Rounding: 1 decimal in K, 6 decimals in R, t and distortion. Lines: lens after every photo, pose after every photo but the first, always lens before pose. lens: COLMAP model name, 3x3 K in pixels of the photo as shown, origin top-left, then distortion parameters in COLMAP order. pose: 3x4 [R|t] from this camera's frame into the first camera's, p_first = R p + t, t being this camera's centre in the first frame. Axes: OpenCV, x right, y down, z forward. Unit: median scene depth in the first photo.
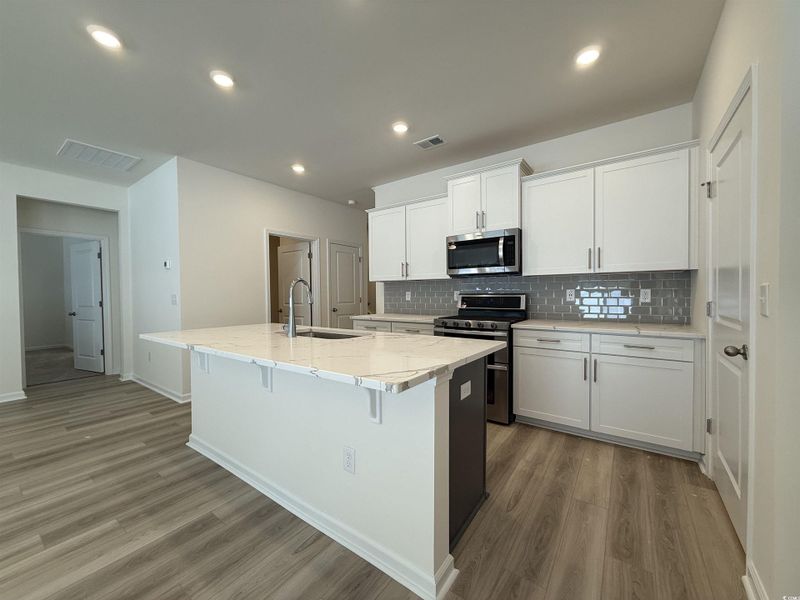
lens RADIAL K [[317.8, 0, 399.7], [0, 317.8, 299.2], [0, 0, 1]] dist [0.000392, 0.000123]
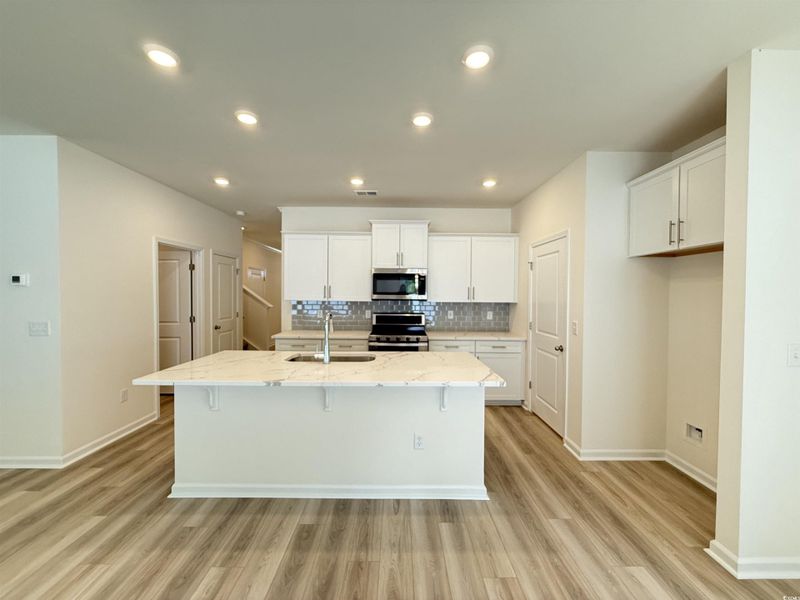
lens RADIAL K [[320.2, 0, 399.0], [0, 320.2, 299.3], [0, 0, 1]] dist [-0.000797, 0.000342]
pose [[0.808618, 0.005665, 0.588306, -0.643807], [-0.004611, 0.999984, -0.003292, -0.092505], [-0.588315, -0.000050, 0.808632, -0.097194]]
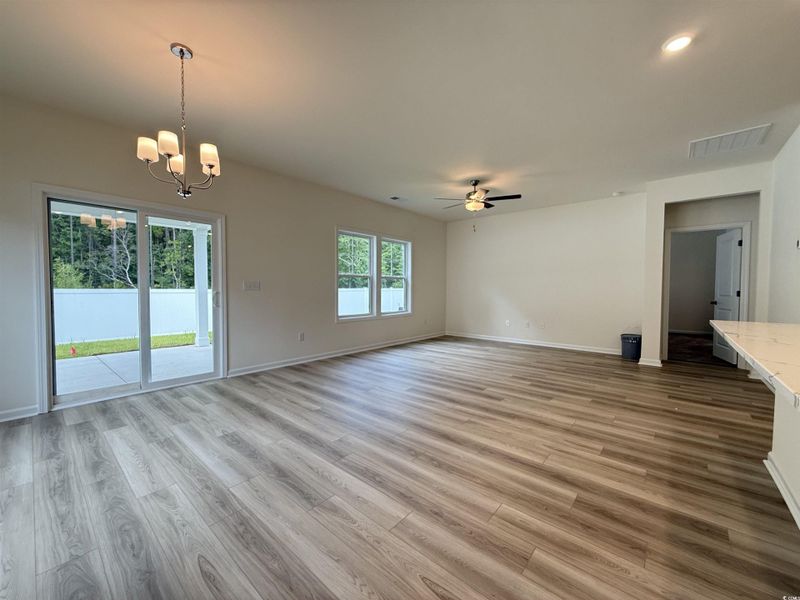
lens RADIAL K [[320.2, 0, 399.0], [0, 320.2, 299.3], [0, 0, 1]] dist [-0.000797, 0.000342]
pose [[-0.089586, 0.042698, -0.995063, 0.210160], [-0.021991, 0.998752, 0.044836, 0.019910], [0.995736, 0.025899, -0.088535, 0.115688]]
